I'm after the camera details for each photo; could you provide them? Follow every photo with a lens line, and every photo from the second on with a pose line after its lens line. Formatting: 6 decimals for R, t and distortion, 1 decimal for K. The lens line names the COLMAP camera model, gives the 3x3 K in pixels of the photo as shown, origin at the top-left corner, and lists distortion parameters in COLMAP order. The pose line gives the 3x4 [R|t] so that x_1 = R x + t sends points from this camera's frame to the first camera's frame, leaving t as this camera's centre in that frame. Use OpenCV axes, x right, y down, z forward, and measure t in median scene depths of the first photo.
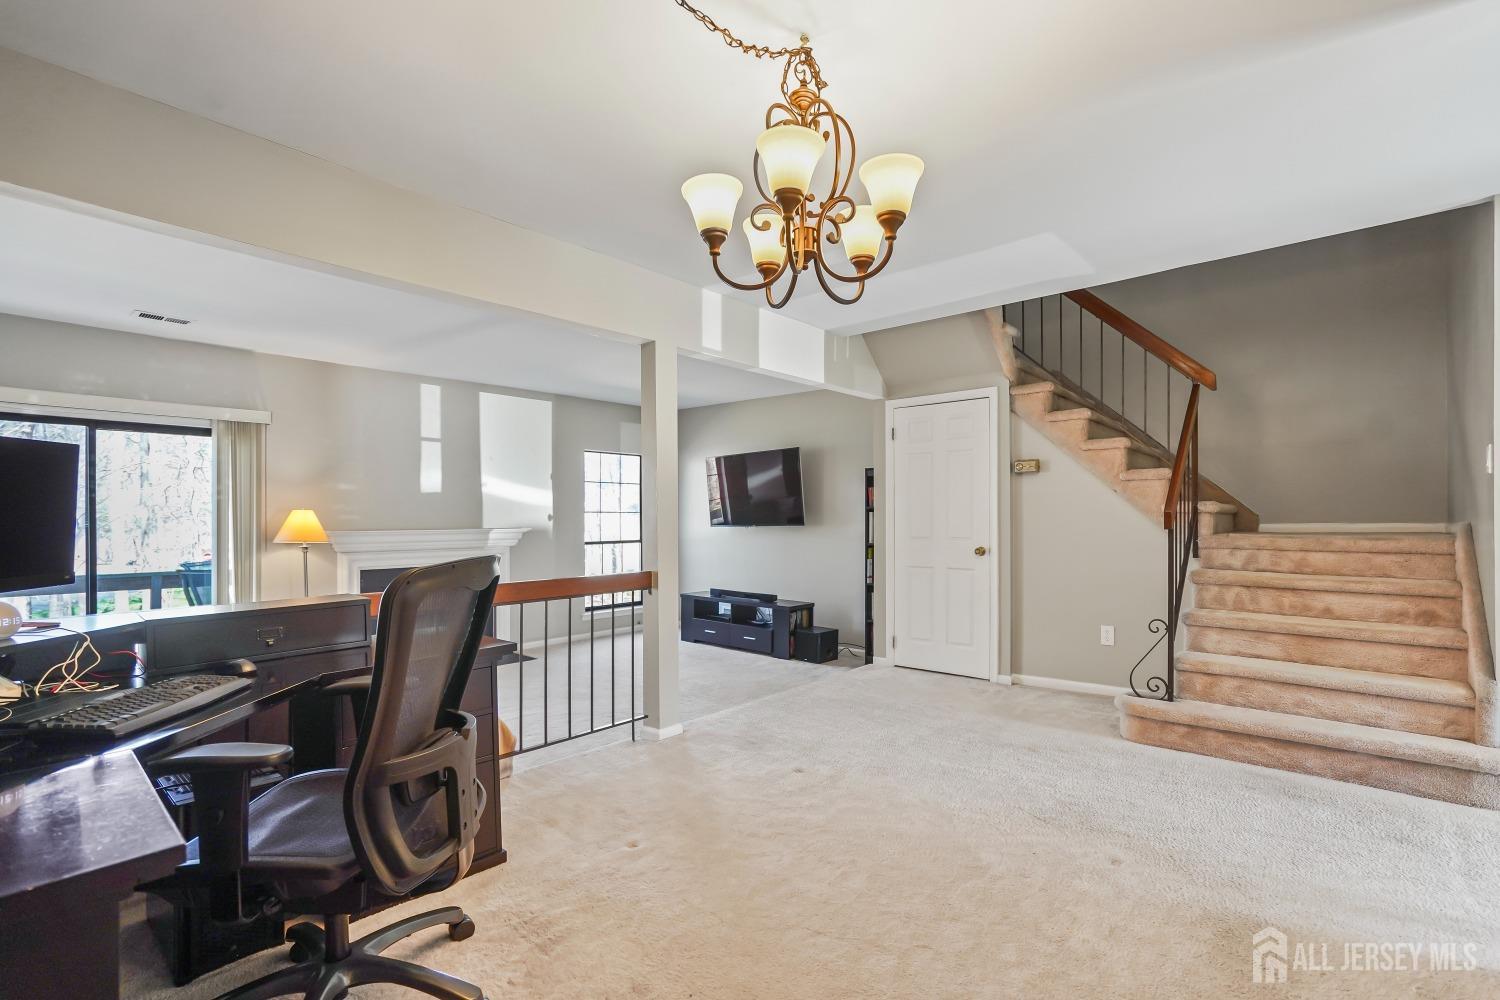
lens RADIAL K [[695.3, 0, 752.6], [0, 695.3, 515.7], [0, 0, 1]] dist [-0.023141, 0.003453]
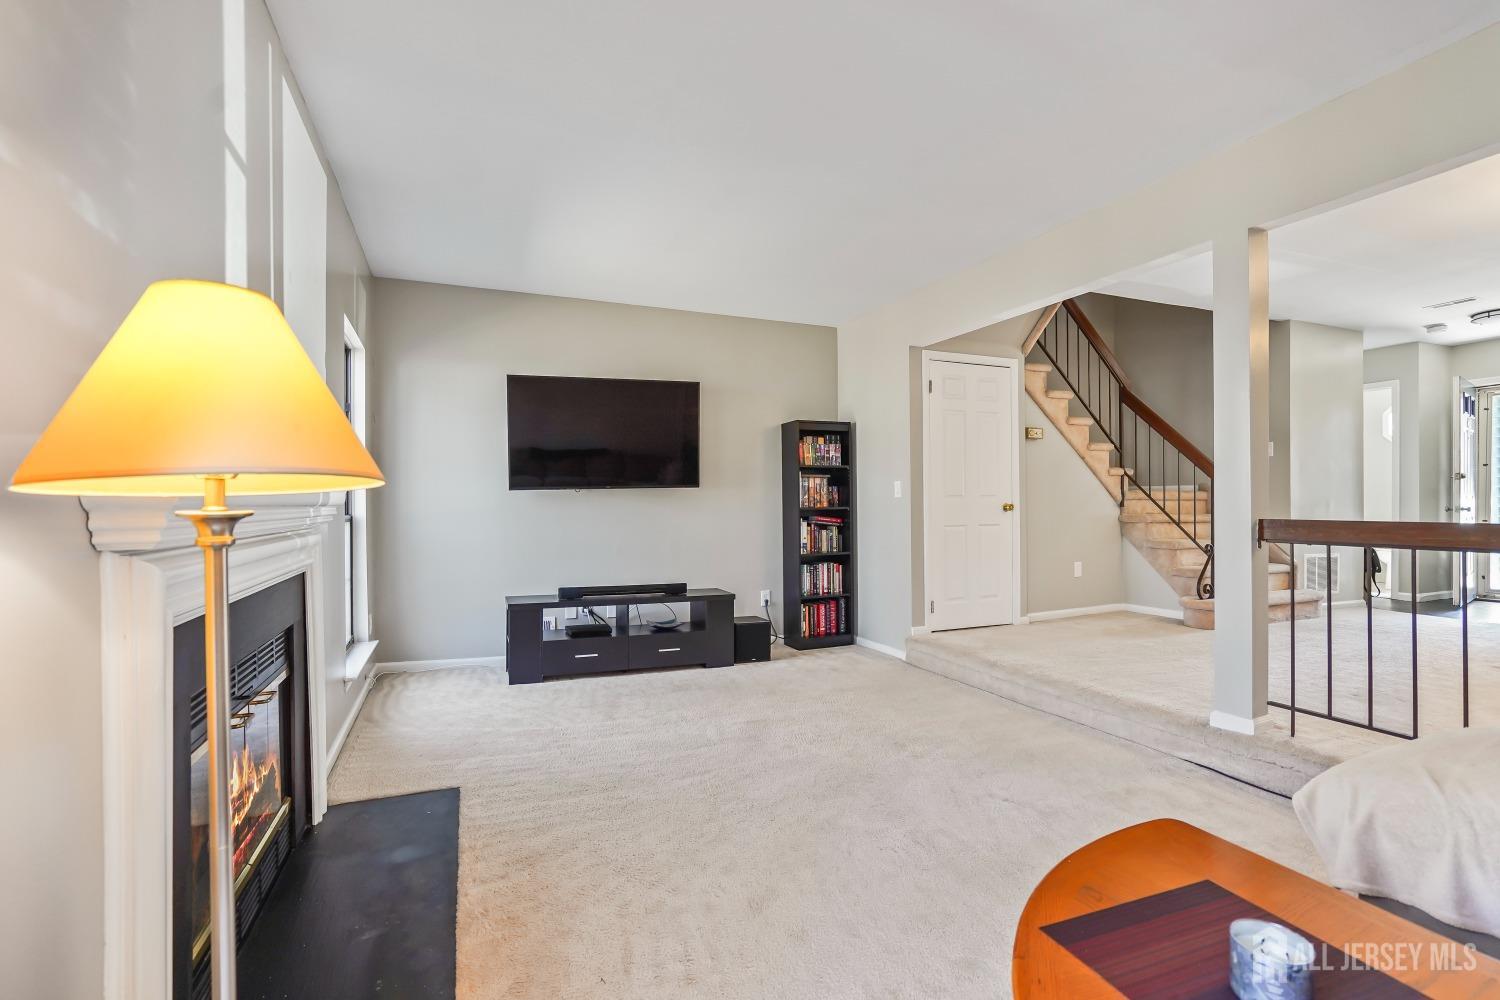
lens RADIAL K [[695.3, 0, 748.4], [0, 695.3, 498.7], [0, 0, 1]] dist [-0.023141, 0.003453]
pose [[0.405141, 0.007047, 0.914227, -0.775499], [0.000483, 0.999969, -0.007922, 0.043047], [-0.914254, 0.003651, 0.405125, 0.870286]]
